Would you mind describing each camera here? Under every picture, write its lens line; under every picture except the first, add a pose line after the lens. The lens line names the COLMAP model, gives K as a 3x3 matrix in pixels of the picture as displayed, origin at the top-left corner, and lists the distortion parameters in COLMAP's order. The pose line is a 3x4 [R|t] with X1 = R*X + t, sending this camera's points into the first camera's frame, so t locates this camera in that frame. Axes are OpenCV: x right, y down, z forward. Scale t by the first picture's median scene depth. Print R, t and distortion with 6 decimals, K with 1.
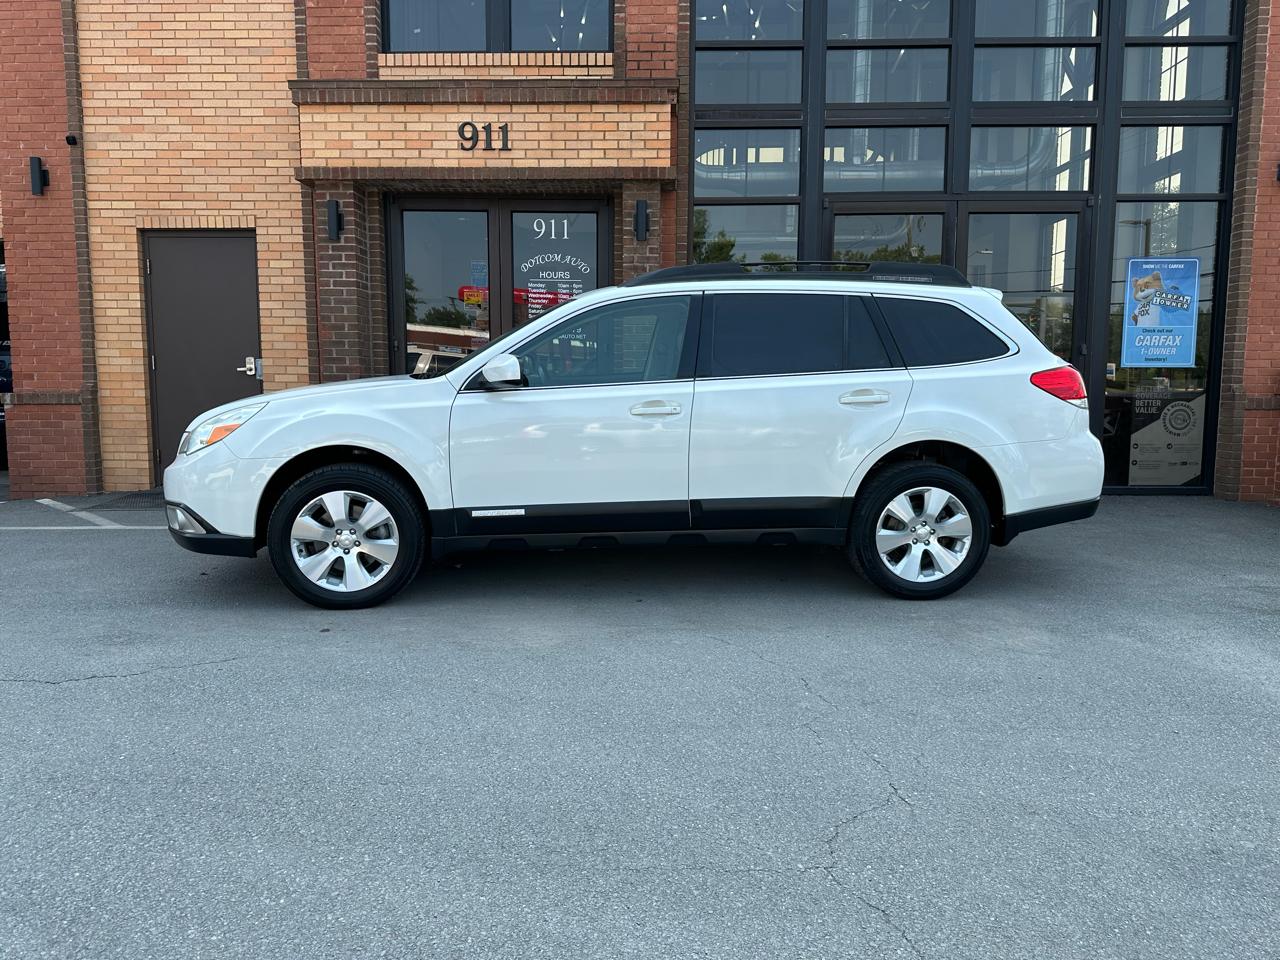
lens RADIAL K [[883.3, 0, 613.5], [0, 883.3, 480.2], [0, 0, 1]] dist [0.046252, -0.069101]
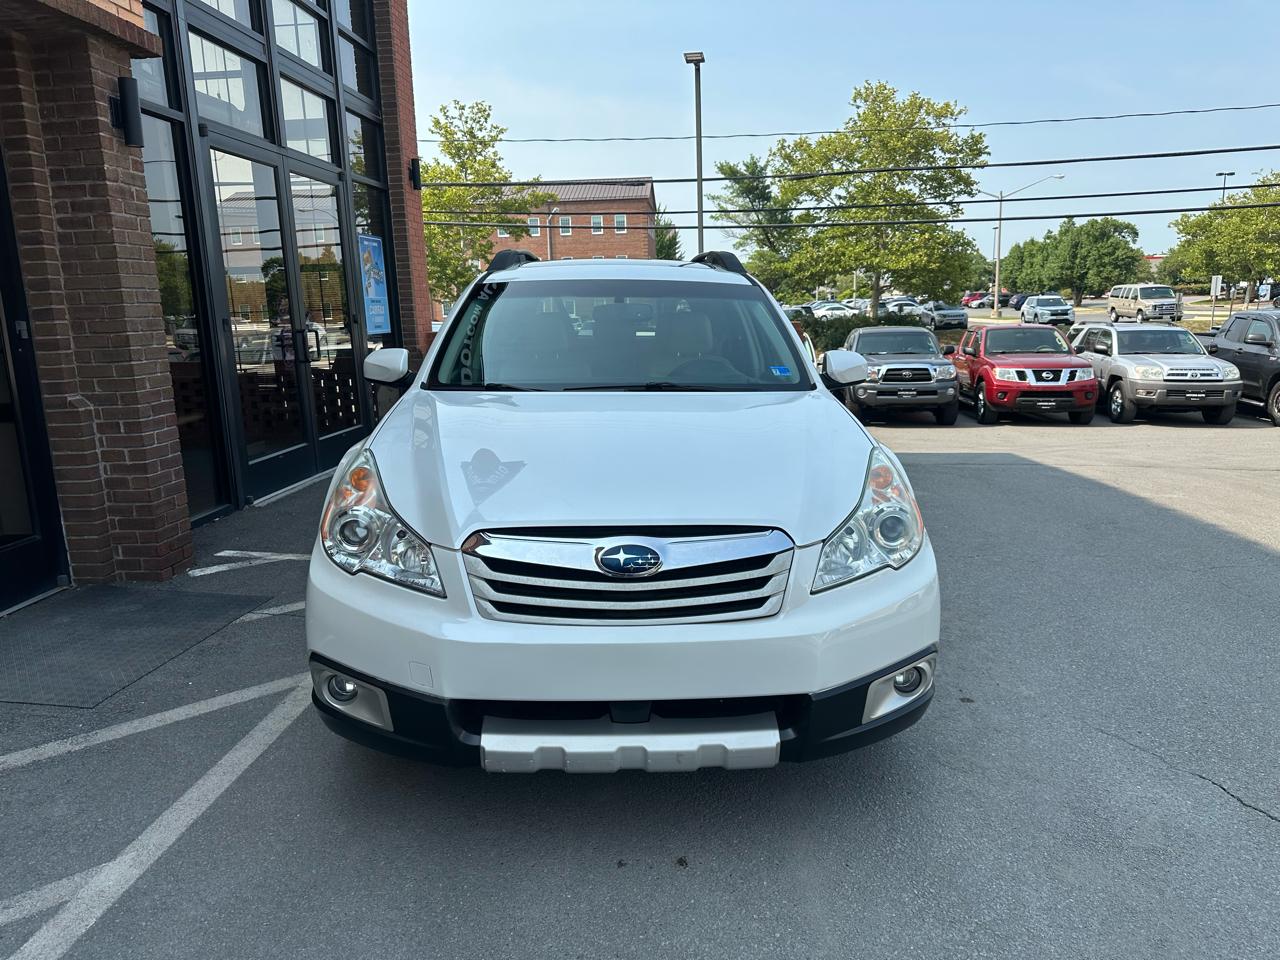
lens RADIAL K [[910.3, 0, 644.2], [0, 910.3, 483.6], [0, 0, 1]] dist [0.014900, -0.020836]
pose [[0.037920, -0.198938, 0.979278, -0.579819], [0.137398, 0.971713, 0.192081, -0.118778], [-0.989790, 0.127267, 0.064181, 0.630360]]
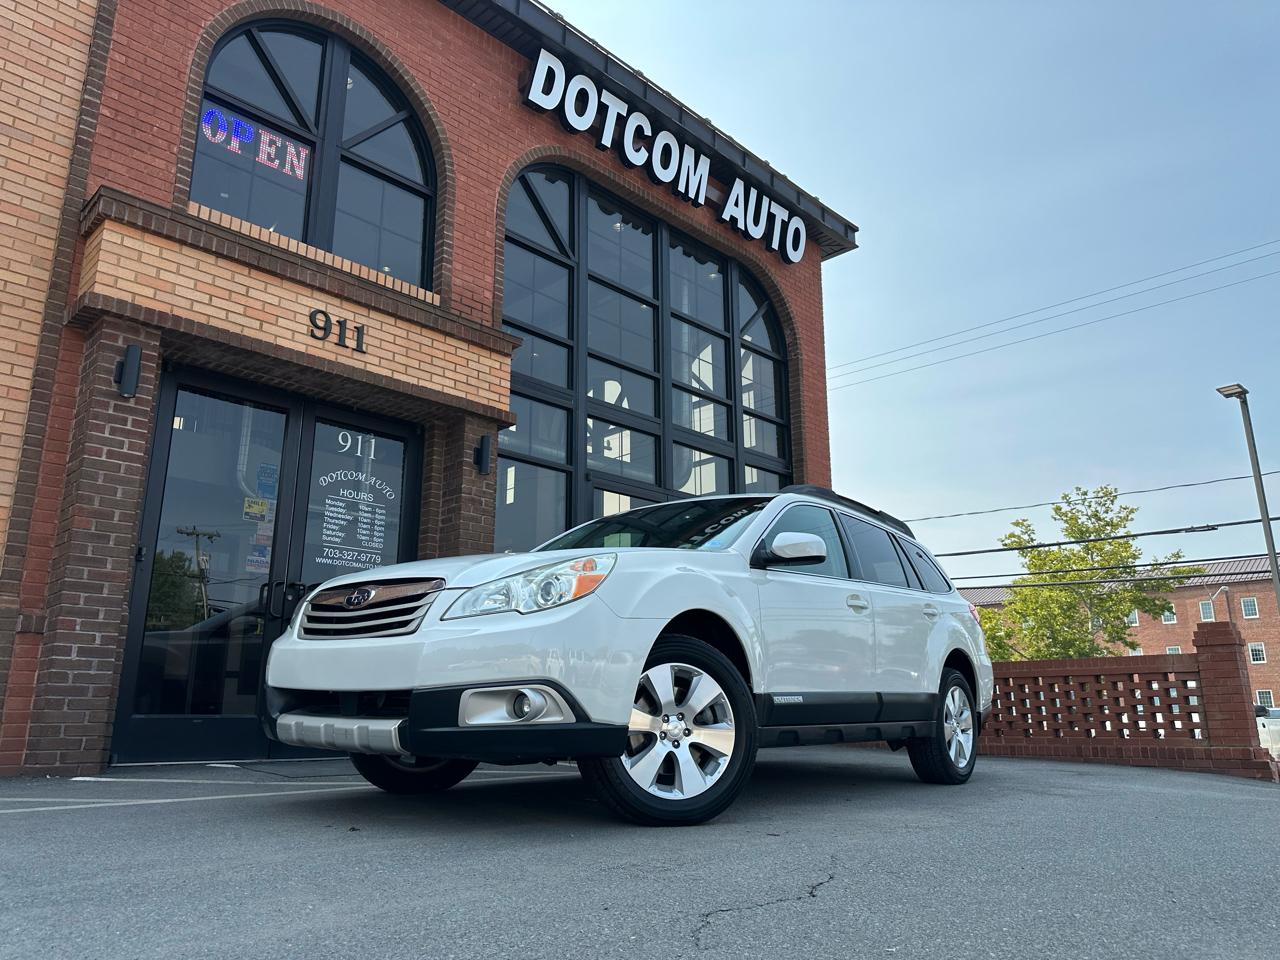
lens RADIAL K [[905.0, 0, 648.4], [0, 905.0, 487.8], [0, 0, 1]] dist [0.025466, -0.032603]
pose [[0.673929, 0.174877, 0.717801, -0.533817], [0.089842, 0.944972, -0.314574, 0.065864], [-0.733313, 0.276489, 0.621132, 0.252527]]
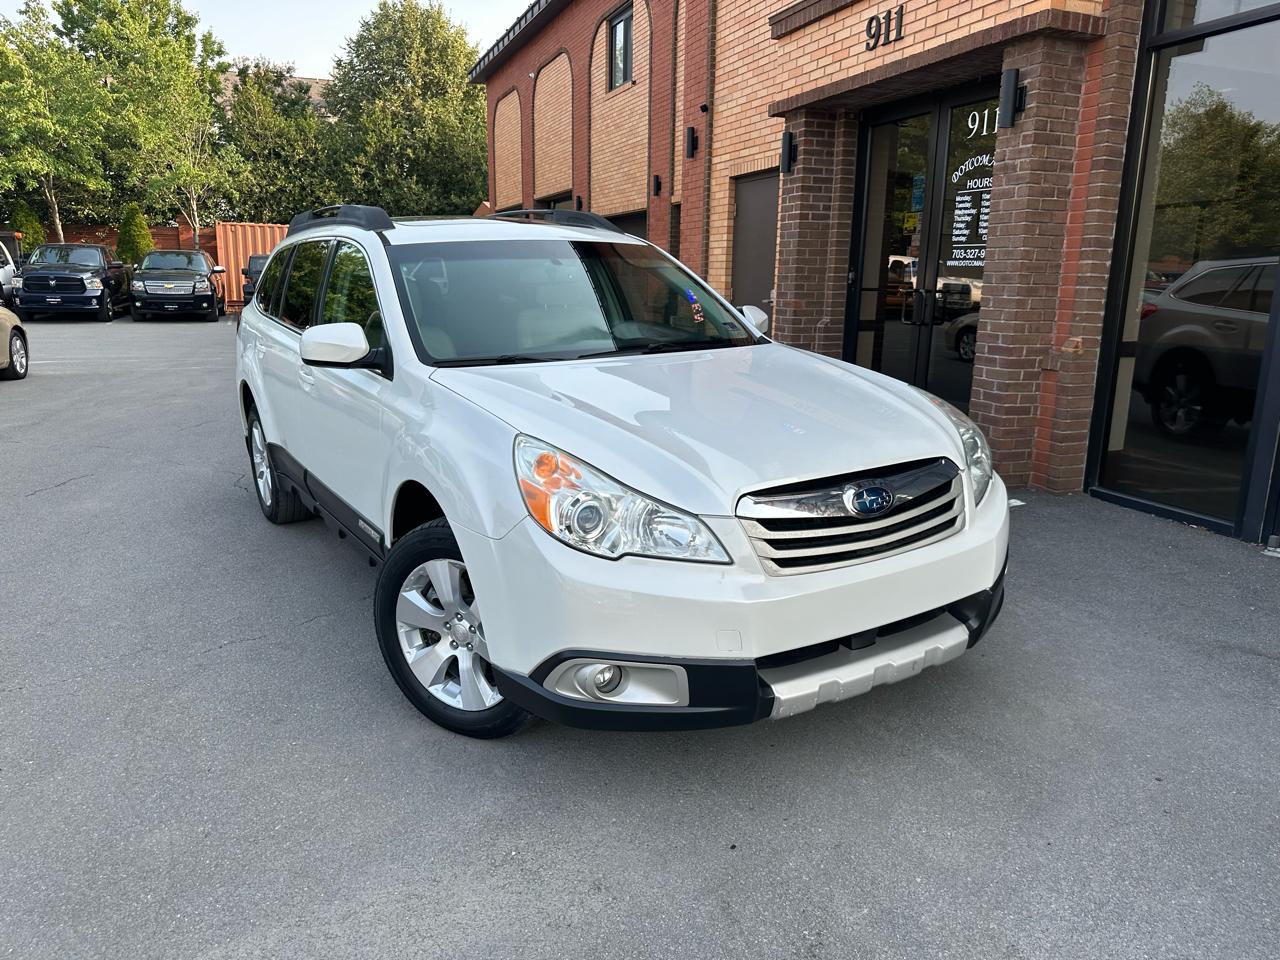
lens RADIAL K [[913.0, 0, 643.1], [0, 913.0, 488.1], [0, 0, 1]] dist [0.002404, -0.007401]
pose [[0.398277, 0.204786, -0.894113, 0.604941], [-0.112336, 0.978312, 0.174032, -0.081464], [0.910360, 0.031128, 0.412644, 0.429580]]
